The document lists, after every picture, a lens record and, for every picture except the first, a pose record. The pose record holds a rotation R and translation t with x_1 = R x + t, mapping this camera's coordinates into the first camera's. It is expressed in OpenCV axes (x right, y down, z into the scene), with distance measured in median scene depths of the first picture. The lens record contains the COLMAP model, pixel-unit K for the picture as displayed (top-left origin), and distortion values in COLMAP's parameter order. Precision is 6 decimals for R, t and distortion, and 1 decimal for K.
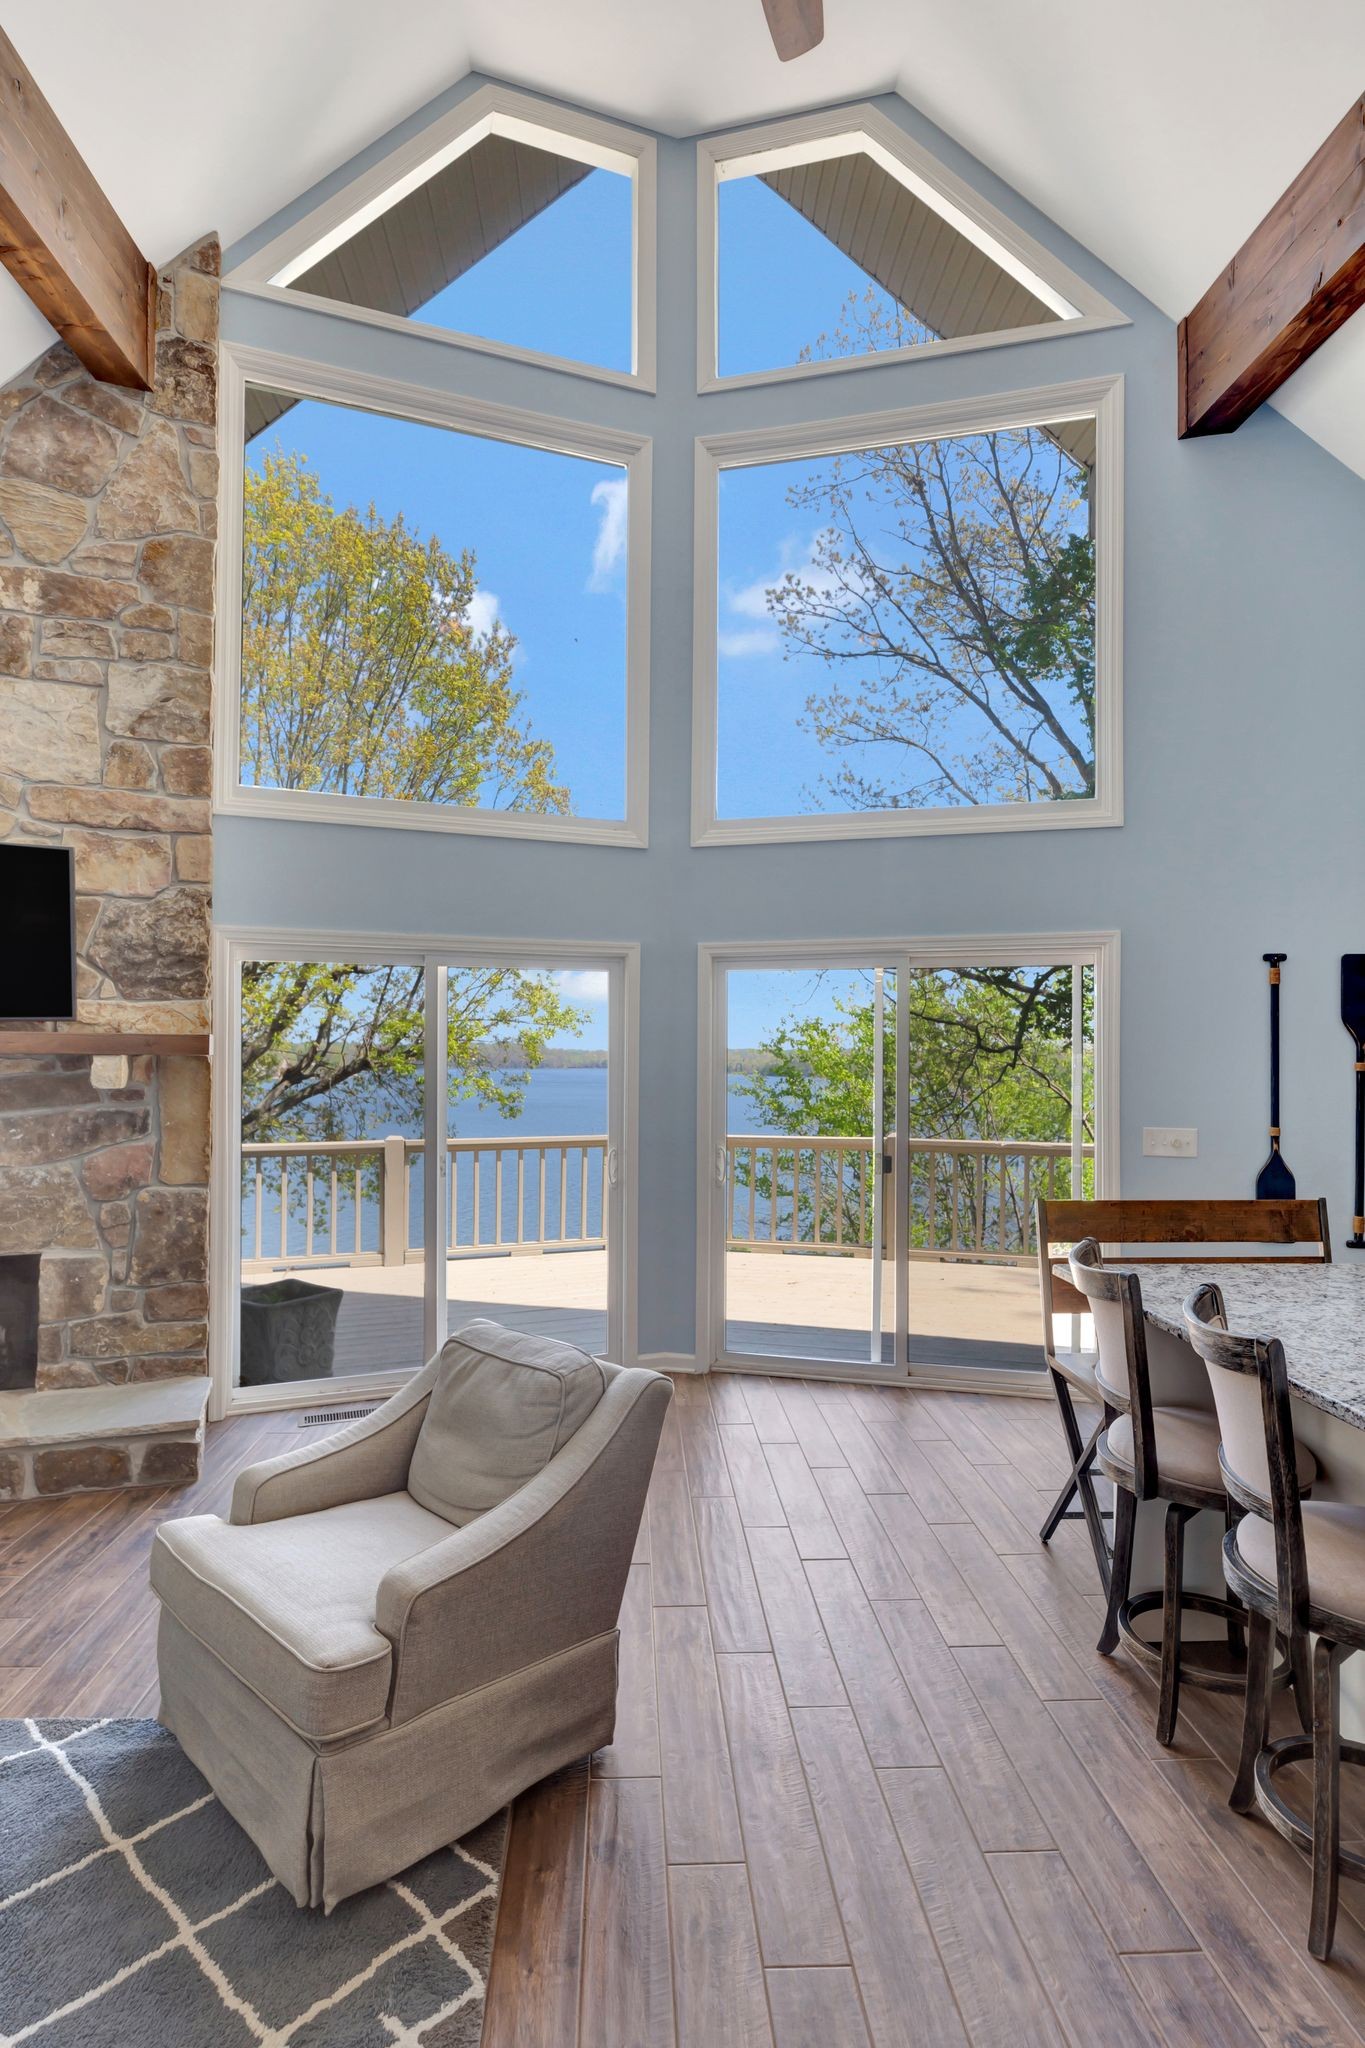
lens RADIAL K [[999.3, 0, 666.1], [0, 999.3, 1045.1], [0, 0, 1]] dist [-0.006600, 0.002693]
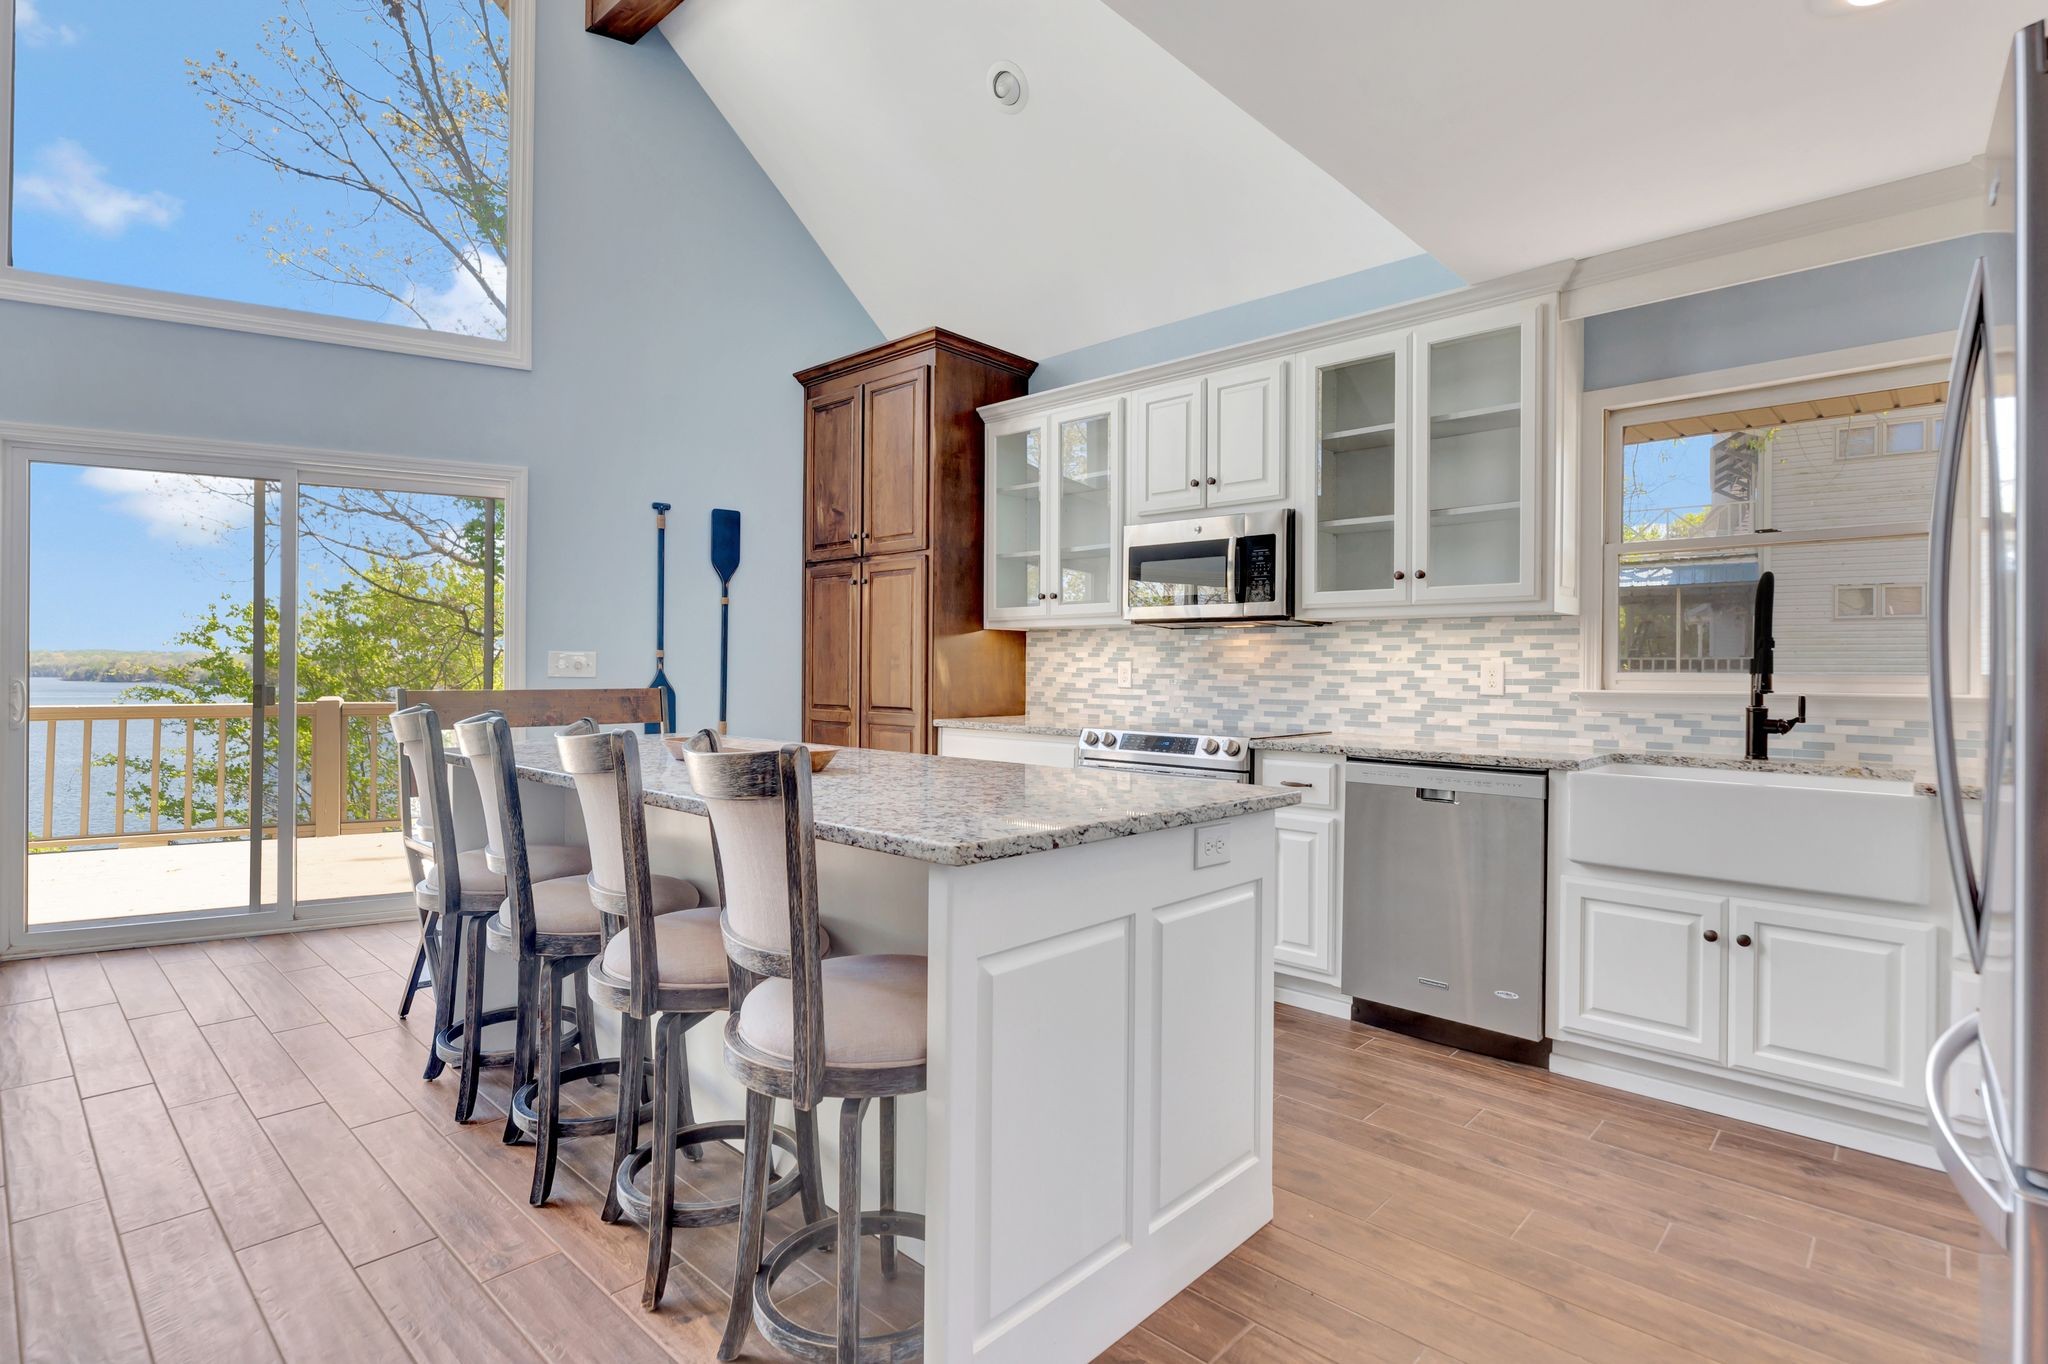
lens RADIAL K [[999.3, 0, 1005.2], [0, 999.3, 670.6], [0, 0, 1]] dist [-0.006600, 0.002693]
pose [[0.722525, -0.000071, 0.691344, 0.092739], [-0.007006, 0.999948, 0.007424, 0.100163], [-0.691309, -0.010207, 0.722487, -0.143952]]
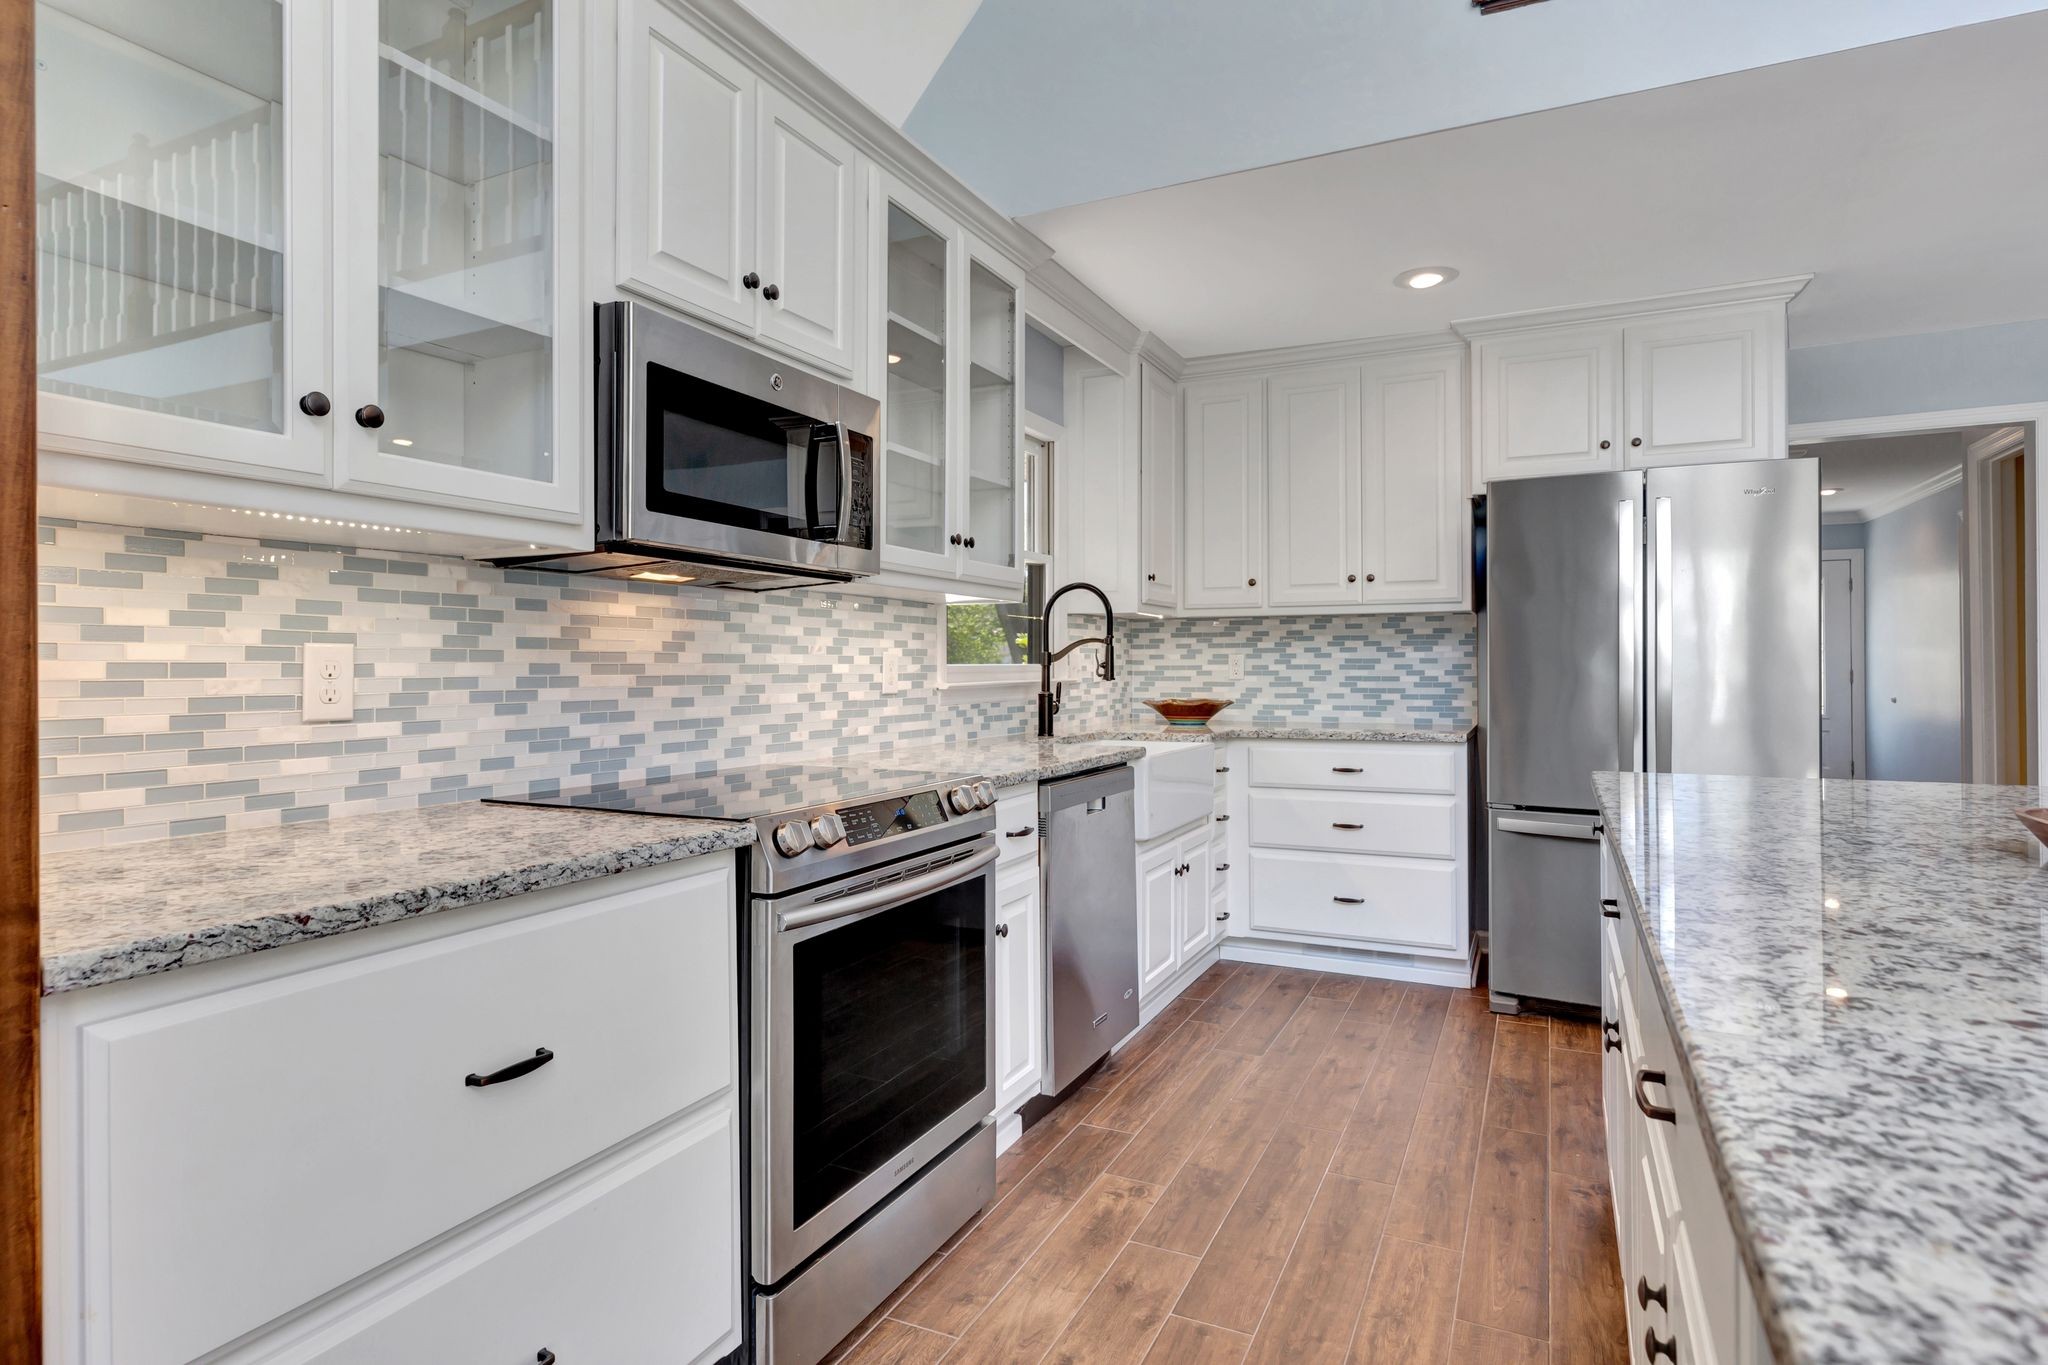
lens RADIAL K [[1077.0, 0, 1001.5], [0, 1077.0, 660.1], [0, 0, 1]] dist [-0.001825, -0.001124]
pose [[-0.869056, 0.002911, 0.494705, 0.559787], [-0.000864, 0.999972, -0.007402, 0.106741], [-0.494713, -0.006860, -0.869029, 0.847415]]
